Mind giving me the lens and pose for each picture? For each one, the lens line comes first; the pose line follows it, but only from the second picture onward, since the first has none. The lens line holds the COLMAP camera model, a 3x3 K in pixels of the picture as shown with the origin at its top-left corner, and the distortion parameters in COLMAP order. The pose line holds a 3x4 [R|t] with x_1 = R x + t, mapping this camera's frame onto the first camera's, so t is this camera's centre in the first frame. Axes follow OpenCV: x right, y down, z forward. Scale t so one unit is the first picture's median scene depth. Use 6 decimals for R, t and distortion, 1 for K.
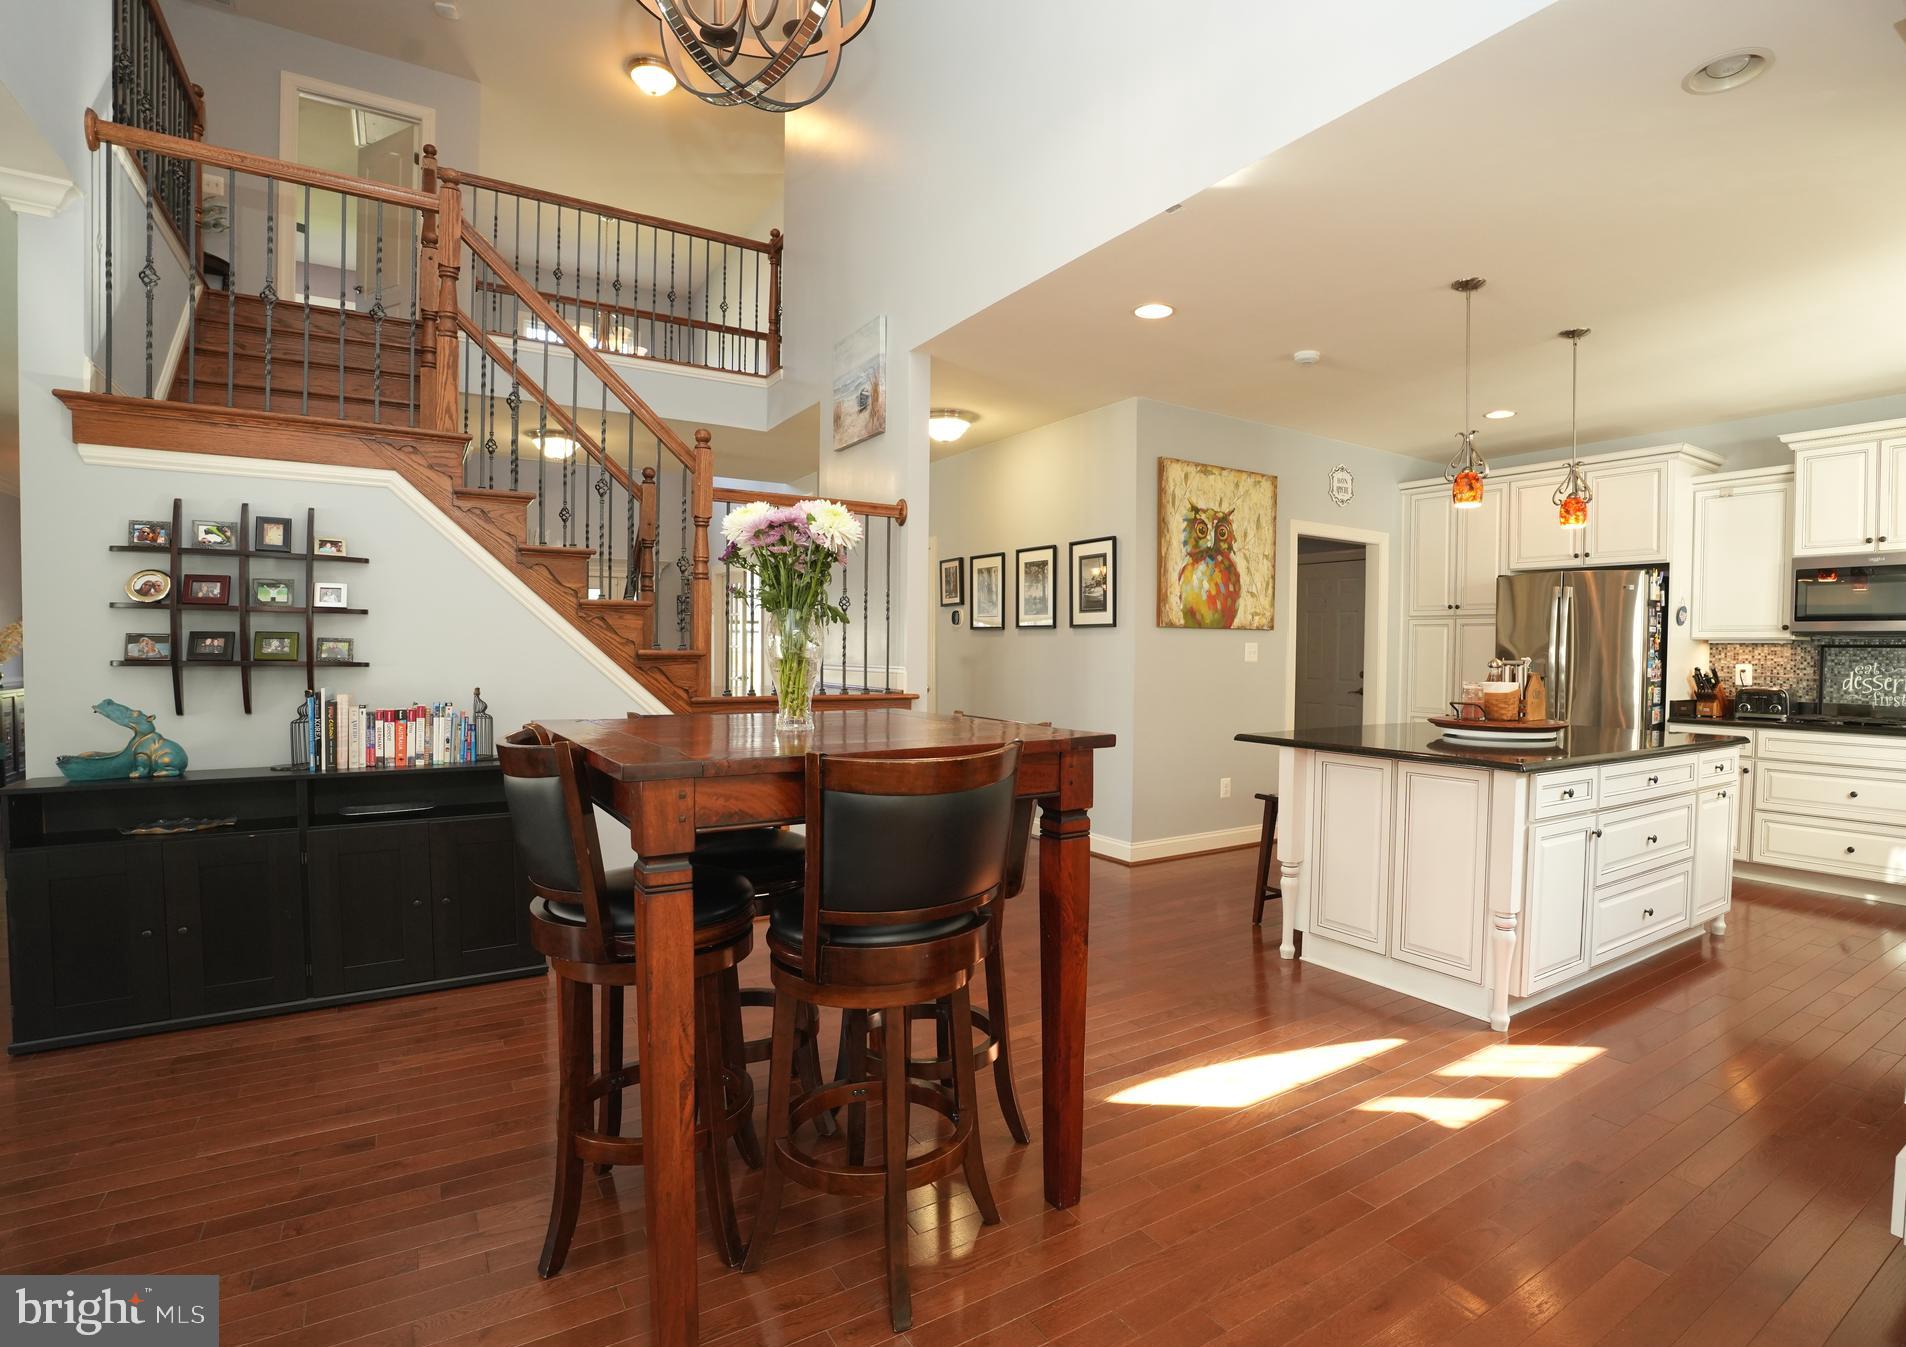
lens RADIAL K [[936.3, 0, 1024.4], [0, 936.3, 680.1], [0, 0, 1]] dist [-0.070482, 0.014957]
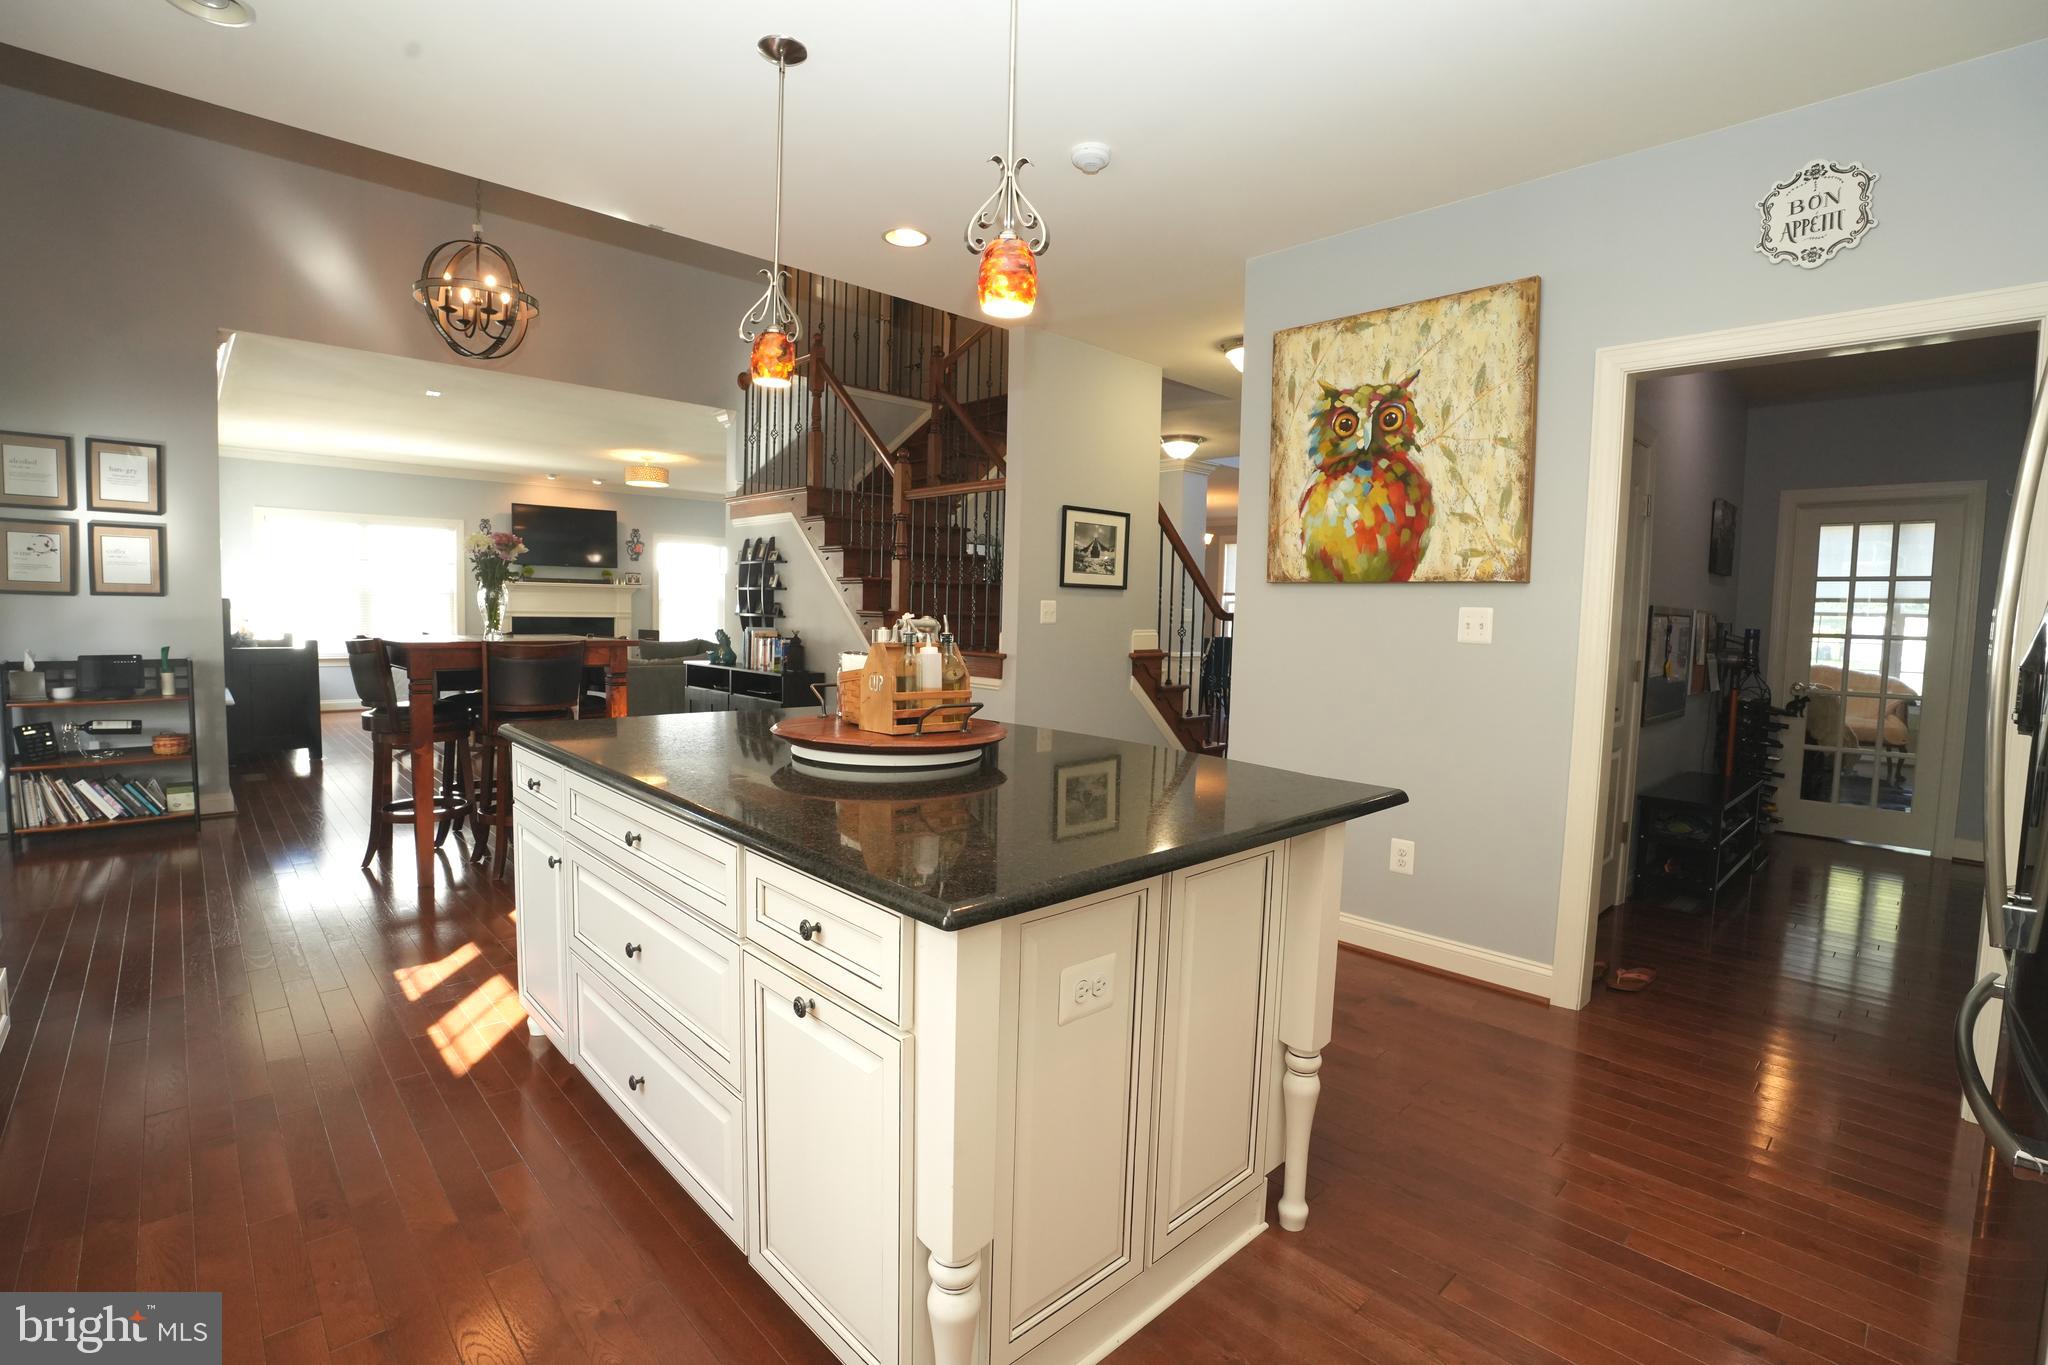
lens RADIAL K [[940.8, 0, 1026.0], [0, 940.8, 672.1], [0, 0, 1]] dist [-0.069175, 0.017615]
pose [[0.165909, 0.058200, -0.984422, 0.790400], [-0.056951, 0.997156, 0.049355, -0.015829], [0.984495, 0.047875, 0.168752, 0.713438]]
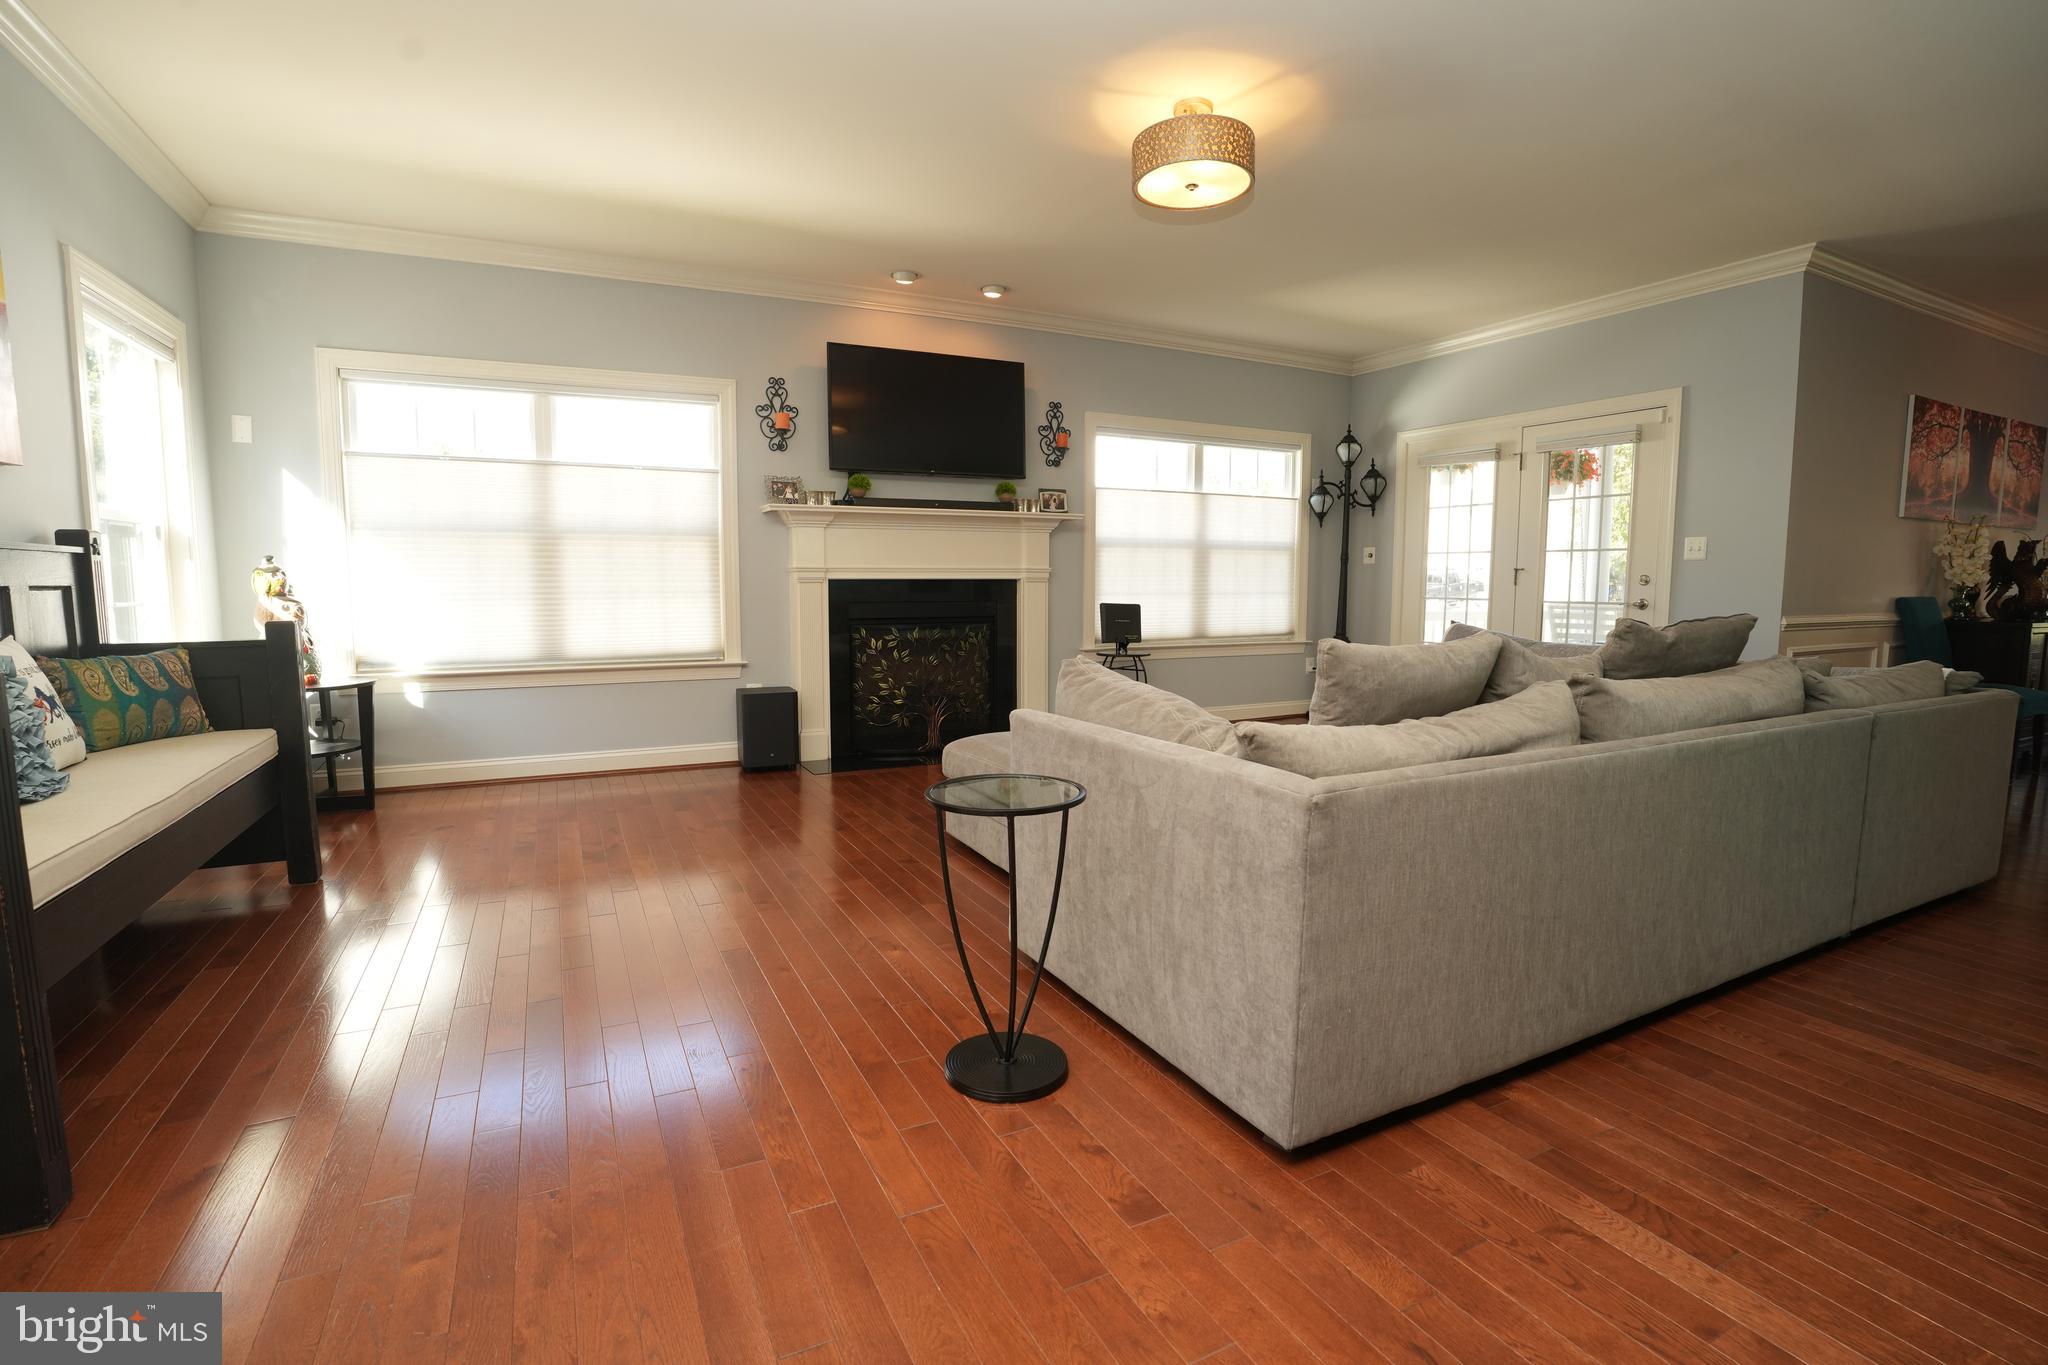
lens RADIAL K [[940.8, 0, 1025.5], [0, 940.8, 672.3], [0, 0, 1]] dist [-0.069175, 0.017615]
pose [[-0.123962, 0.088579, -0.988325, -0.388151], [-0.039152, 0.994795, 0.094069, 0.022050], [0.991514, 0.050356, -0.119849, 0.282844]]
